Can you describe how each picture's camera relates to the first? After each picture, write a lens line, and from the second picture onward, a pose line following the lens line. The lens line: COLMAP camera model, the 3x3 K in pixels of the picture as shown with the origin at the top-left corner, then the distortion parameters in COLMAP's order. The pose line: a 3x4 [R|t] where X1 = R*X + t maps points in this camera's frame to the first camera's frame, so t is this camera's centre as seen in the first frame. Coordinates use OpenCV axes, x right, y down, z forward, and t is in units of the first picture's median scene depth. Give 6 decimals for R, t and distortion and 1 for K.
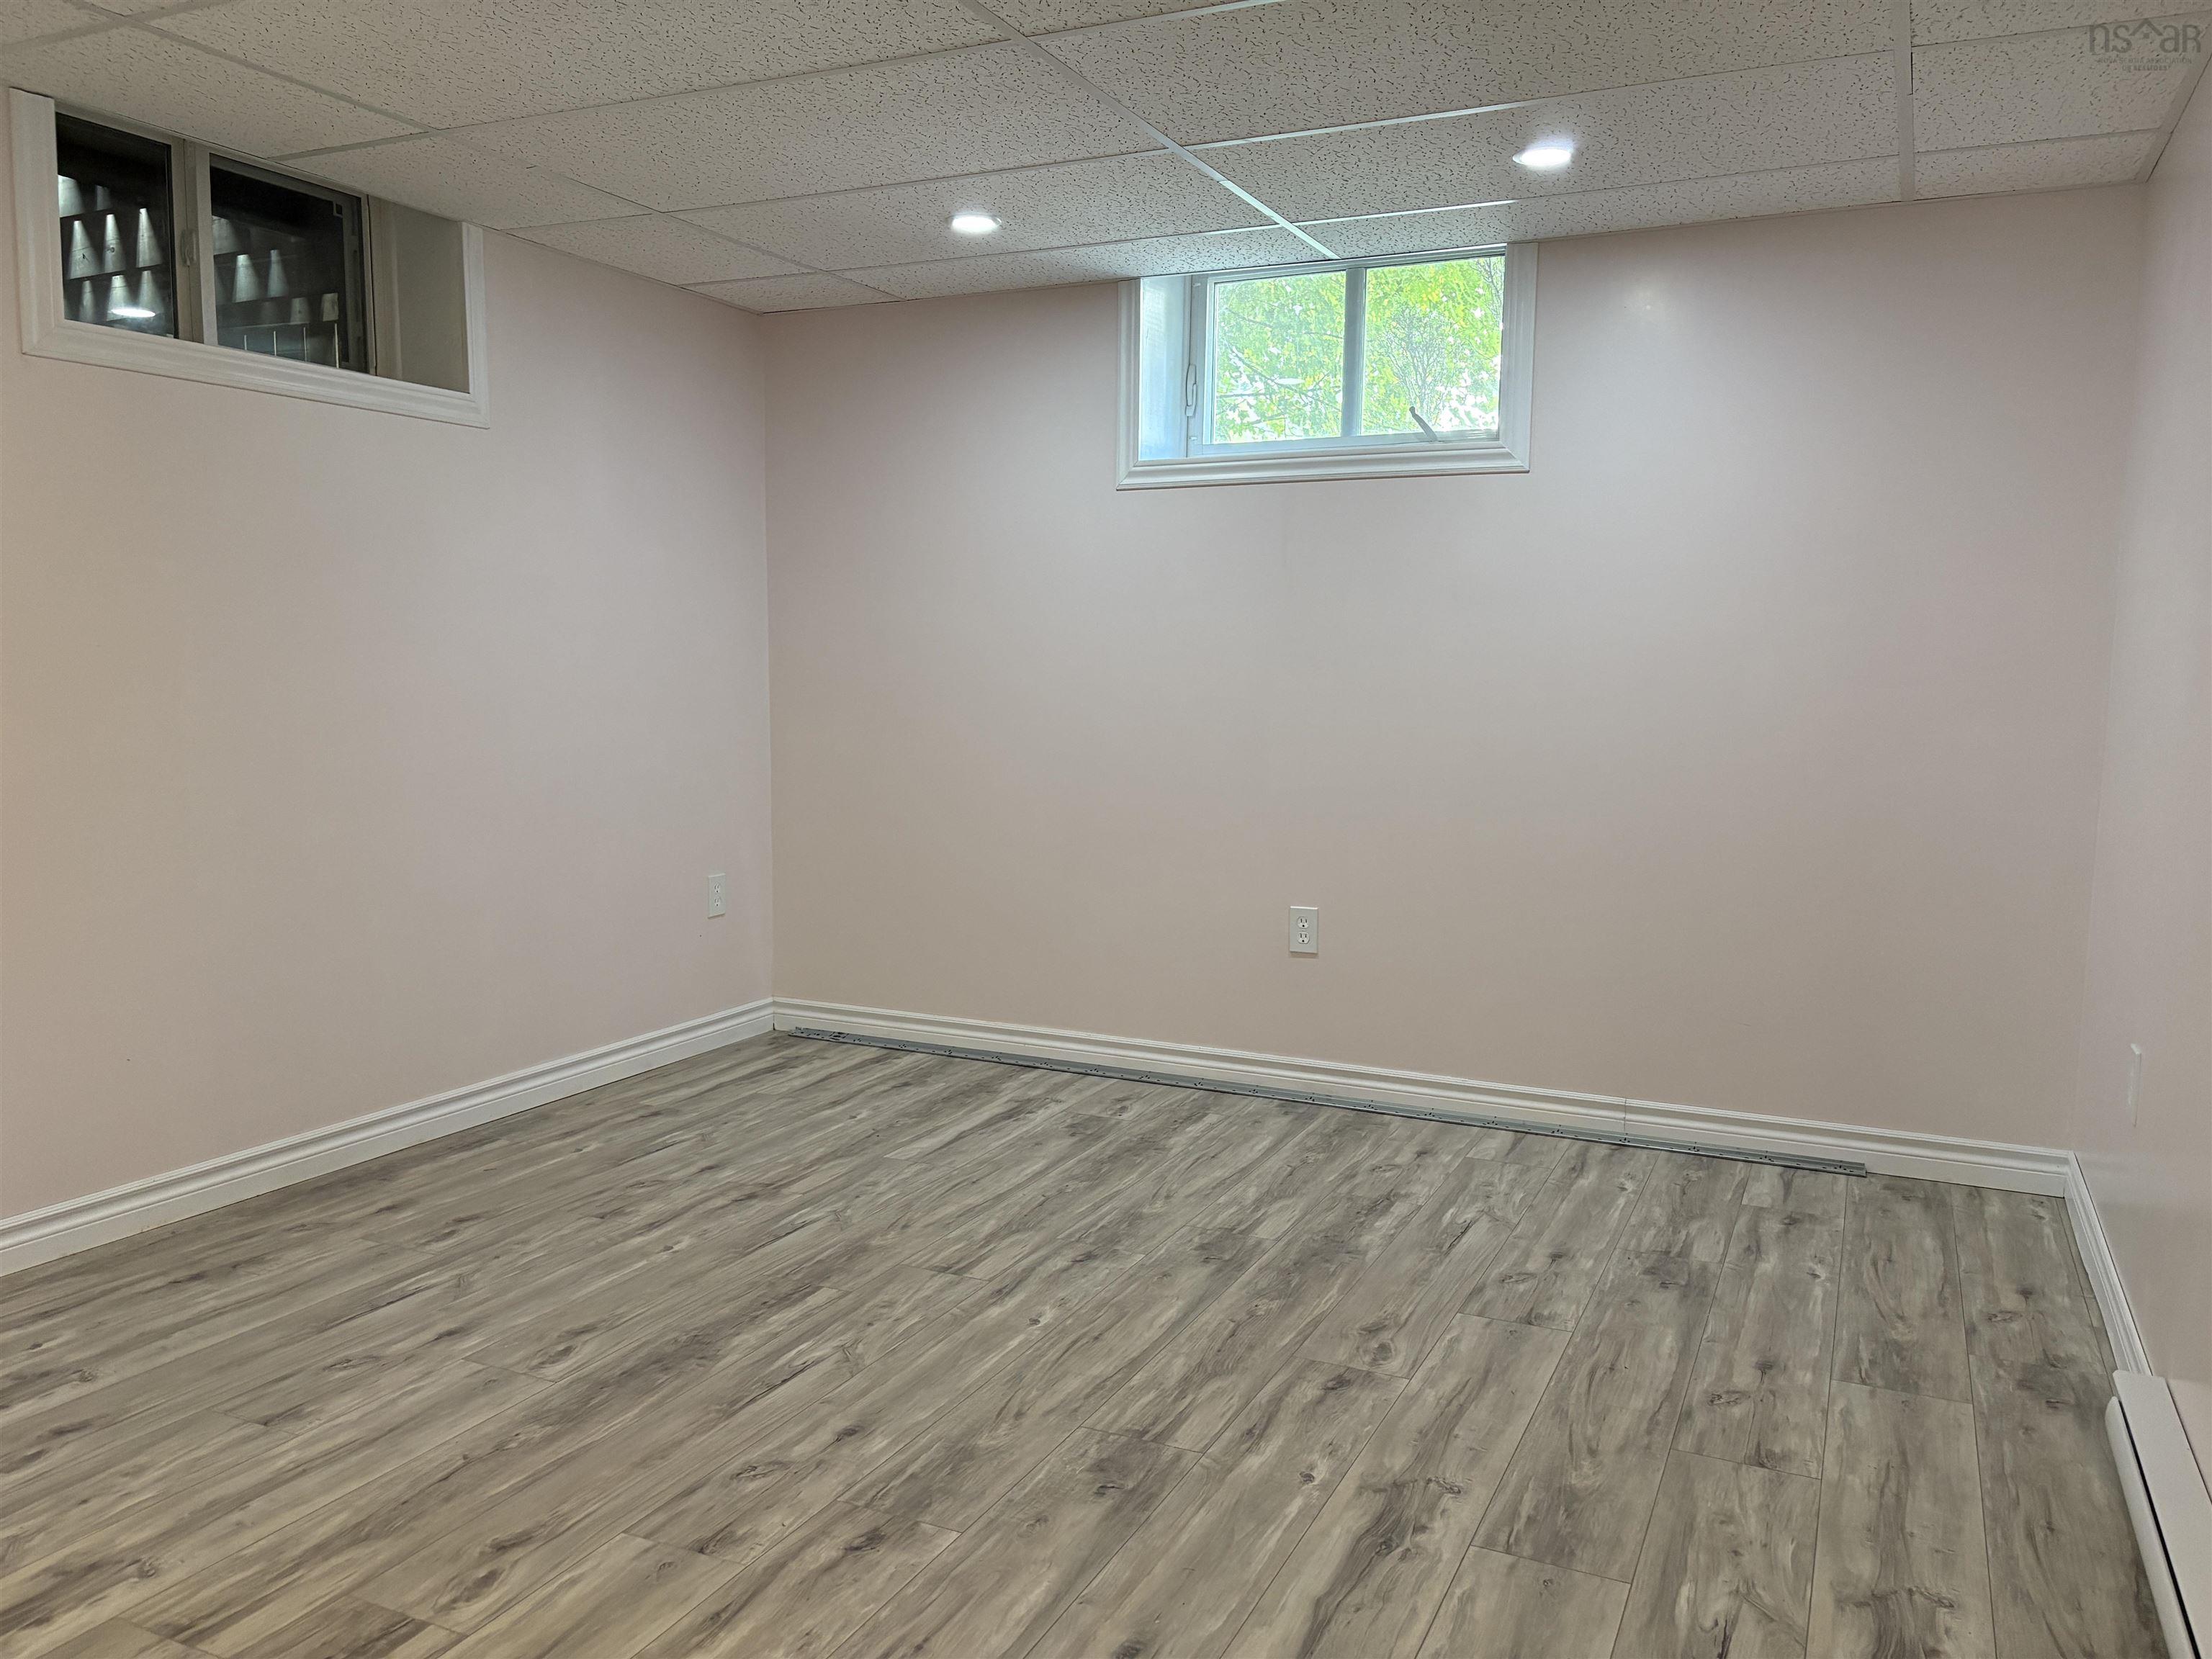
lens RADIAL K [[1678.5, 0, 1102.8], [0, 1678.5, 820.0], [0, 0, 1]] dist [0.051090, -0.016644]
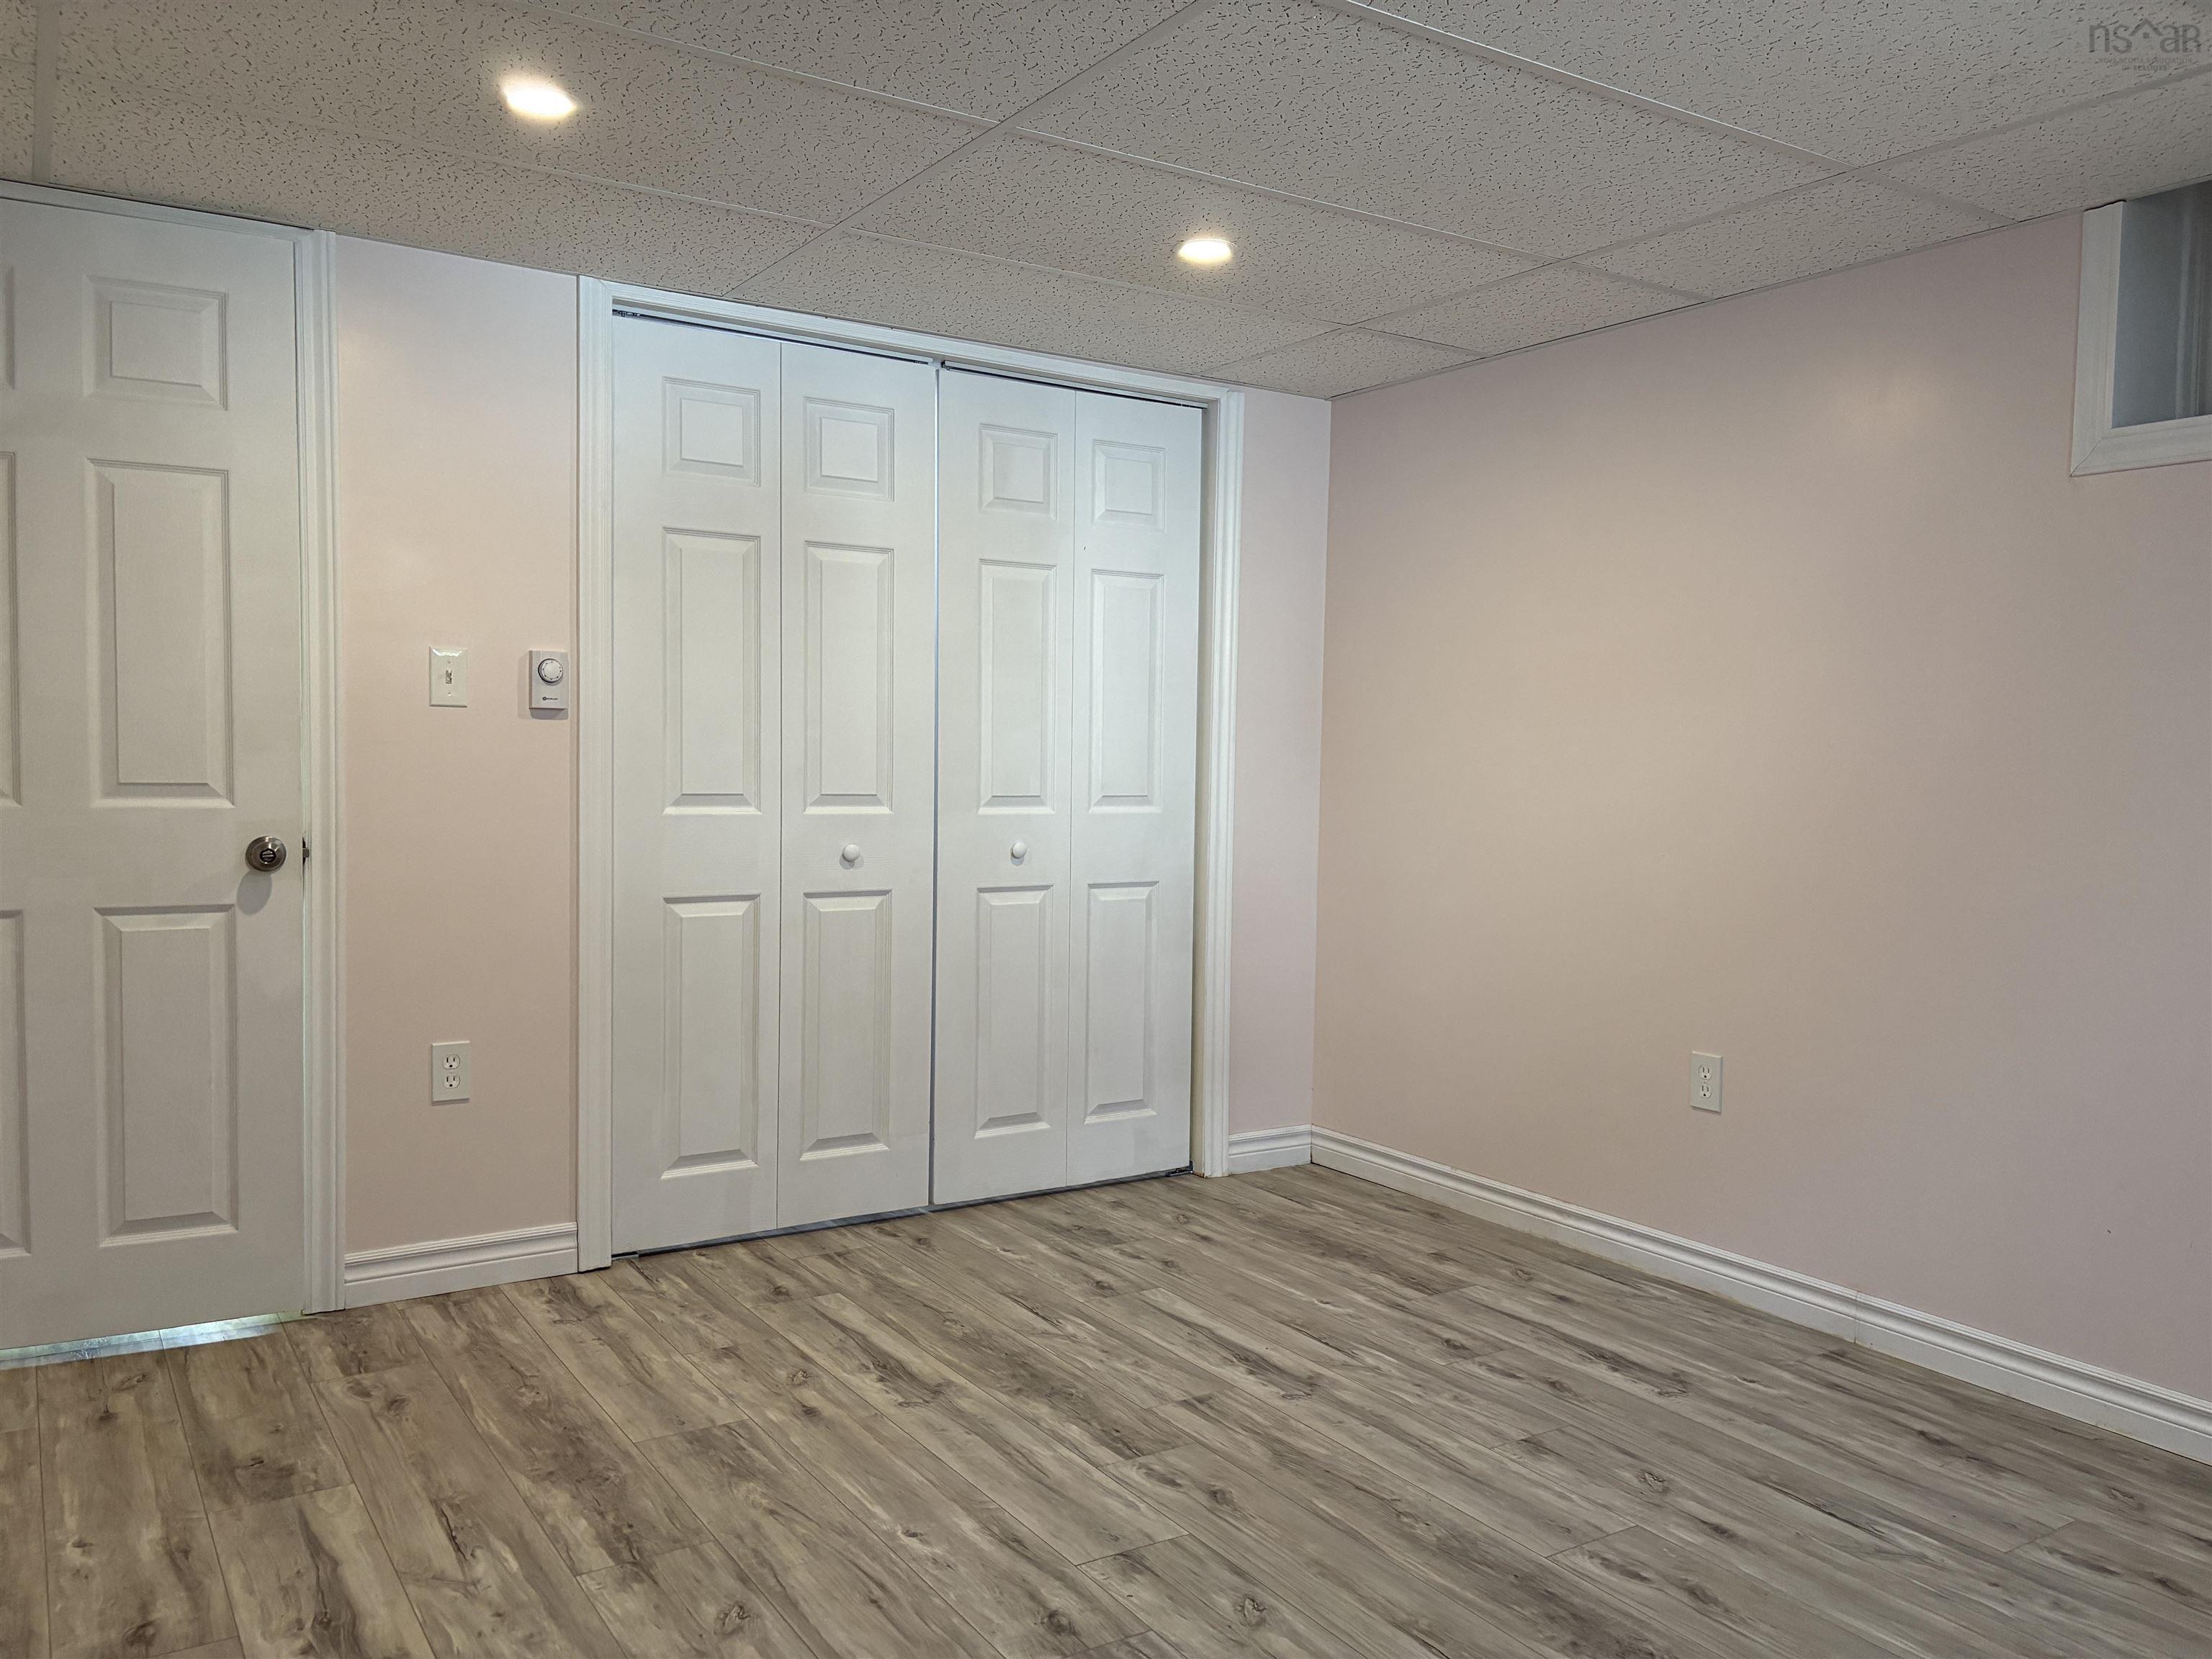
lens RADIAL K [[1678.5, 0, 1101.2], [0, 1678.5, 842.9], [0, 0, 1]] dist [0.051090, -0.016644]
pose [[-0.529524, 0.028381, -0.847820, 0.635086], [-0.102129, 0.990038, 0.096928, -0.129321], [0.842125, 0.137913, -0.521350, 1.348812]]
